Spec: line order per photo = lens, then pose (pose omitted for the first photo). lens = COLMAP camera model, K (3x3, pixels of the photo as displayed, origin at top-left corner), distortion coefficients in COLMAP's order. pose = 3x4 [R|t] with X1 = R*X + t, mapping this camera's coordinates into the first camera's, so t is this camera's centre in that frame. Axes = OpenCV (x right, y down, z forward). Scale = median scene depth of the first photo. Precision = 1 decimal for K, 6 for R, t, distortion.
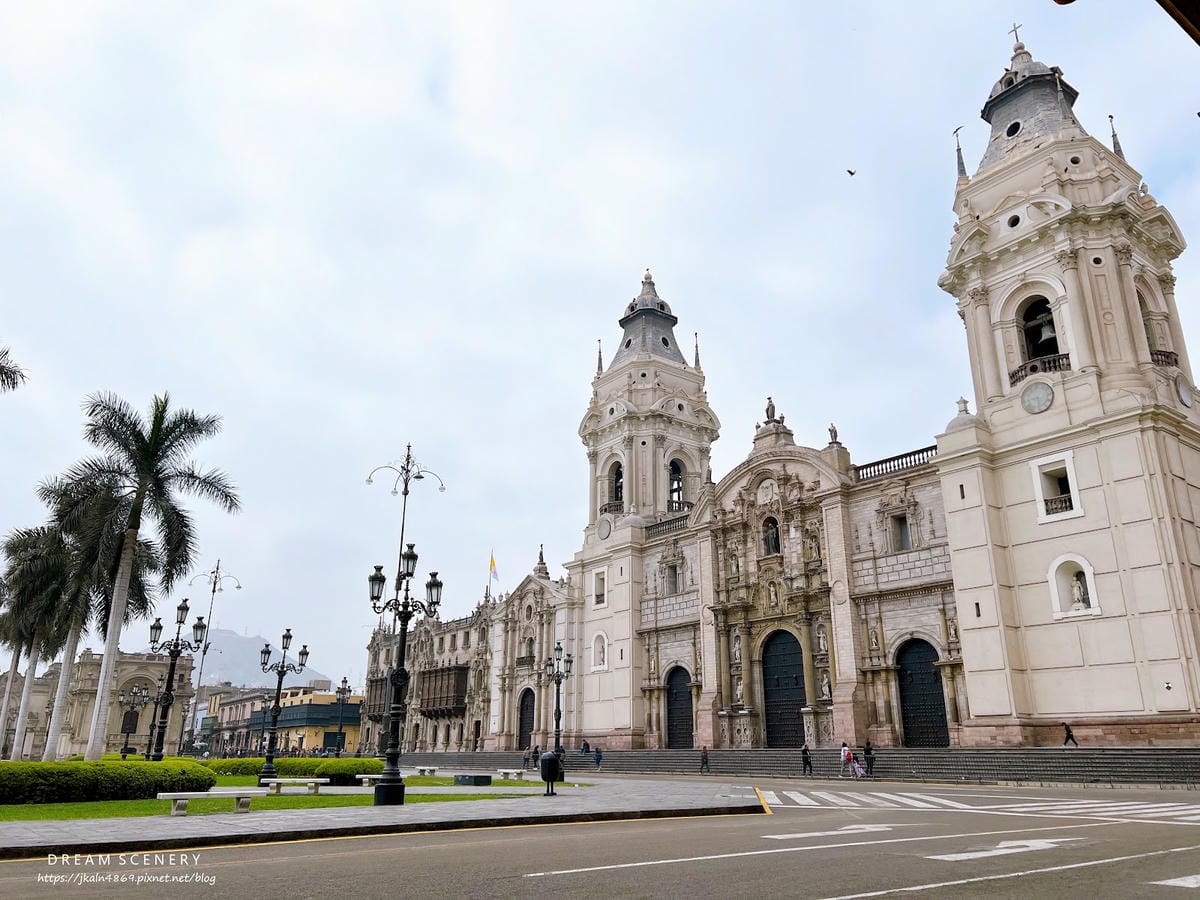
lens RADIAL K [[893.3, 0, 612.1], [0, 893.3, 439.0], [0, 0, 1]] dist [0.043531, -0.033036]
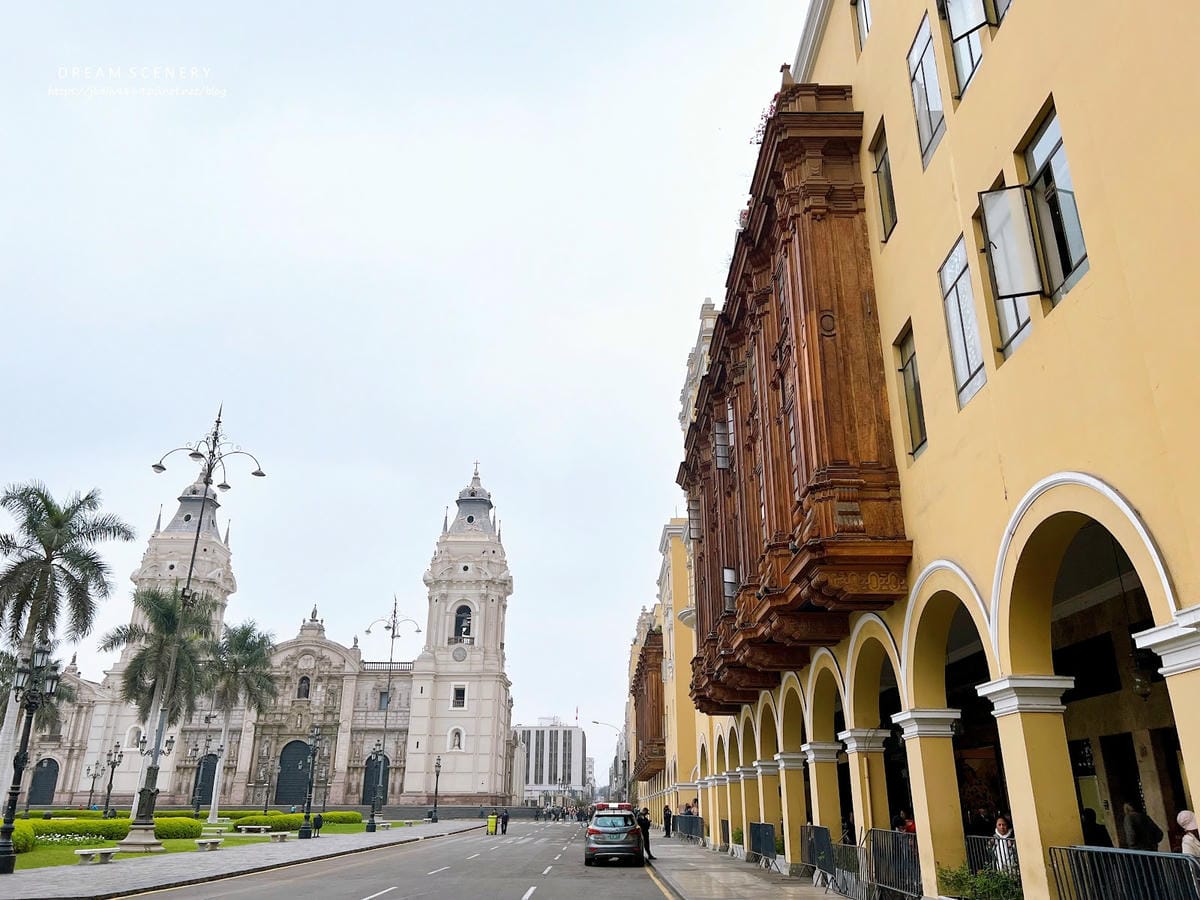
lens RADIAL K [[960.4, 0, 608.9], [0, 960.4, 428.6], [0, 0, 1]] dist [0.021796, -0.011704]
pose [[0.601651, 0.293876, 0.742734, -1.082923], [-0.269495, 0.950020, -0.157588, -0.255863], [-0.751924, -0.105350, 0.650778, -0.705968]]
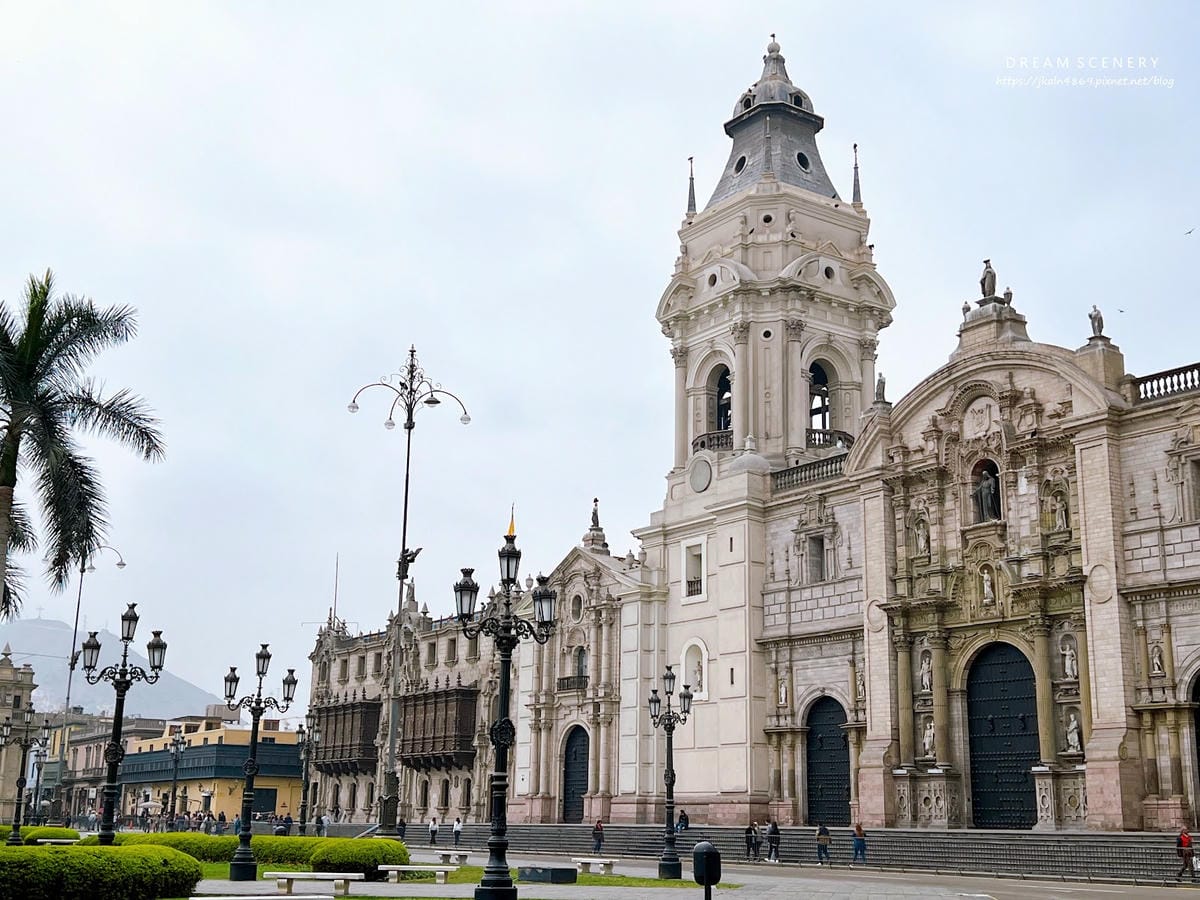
lens RADIAL K [[1496.5, 0, 613.2], [0, 1496.5, 469.0], [0, 0, 1]] dist [0.058380, 0.000000]
pose [[0.999074, 0.003646, -0.042880, -0.032600], [0.000897, 0.994424, 0.105452, -0.014761], [0.043026, -0.105392, 0.993499, -0.026584]]
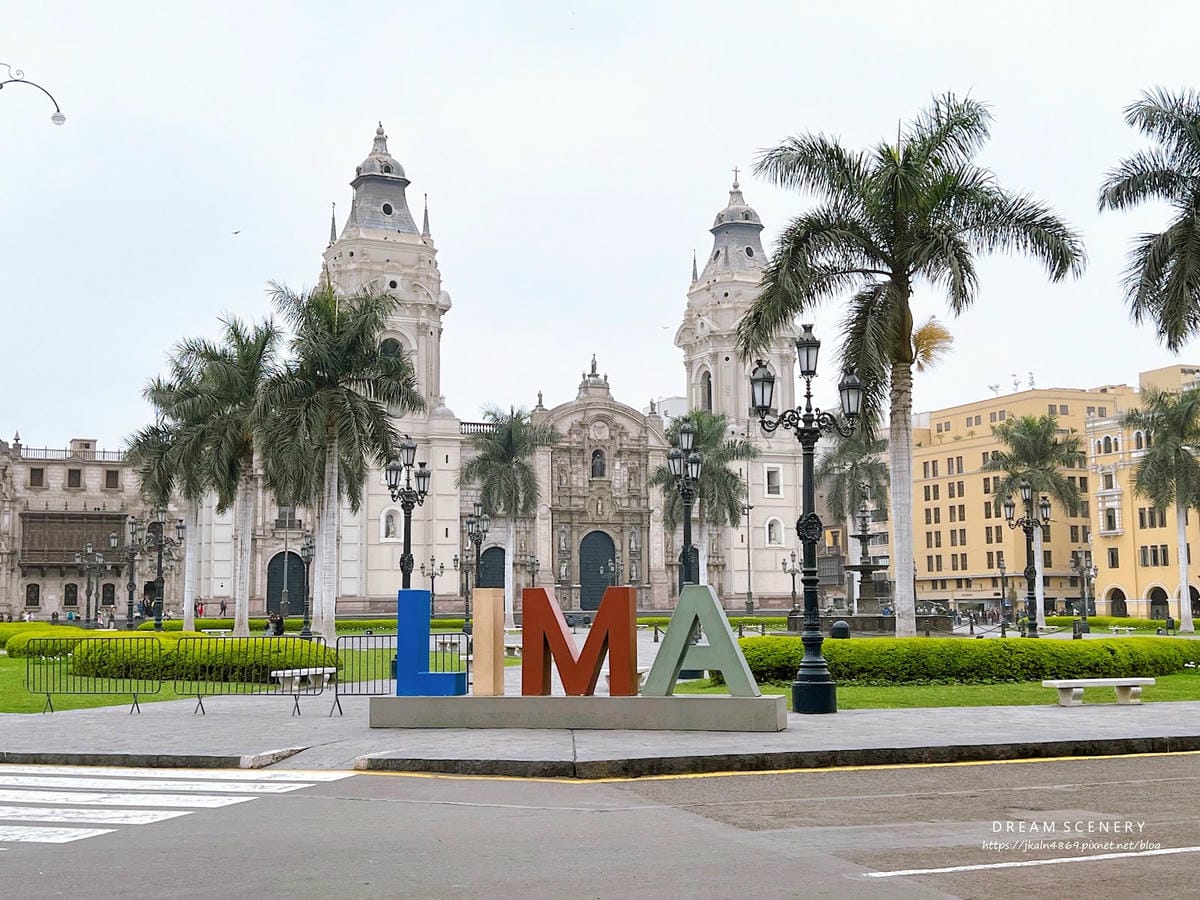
lens RADIAL K [[1496.5, 0, 648.2], [0, 1496.5, 481.8], [0, 0, 1]] dist [0.058380, 0.000000]
pose [[0.166837, 0.089472, 0.981917, -2.086820], [-0.312511, 0.949327, -0.033403, 0.190616], [-0.935148, -0.301287, 0.186344, 0.503601]]
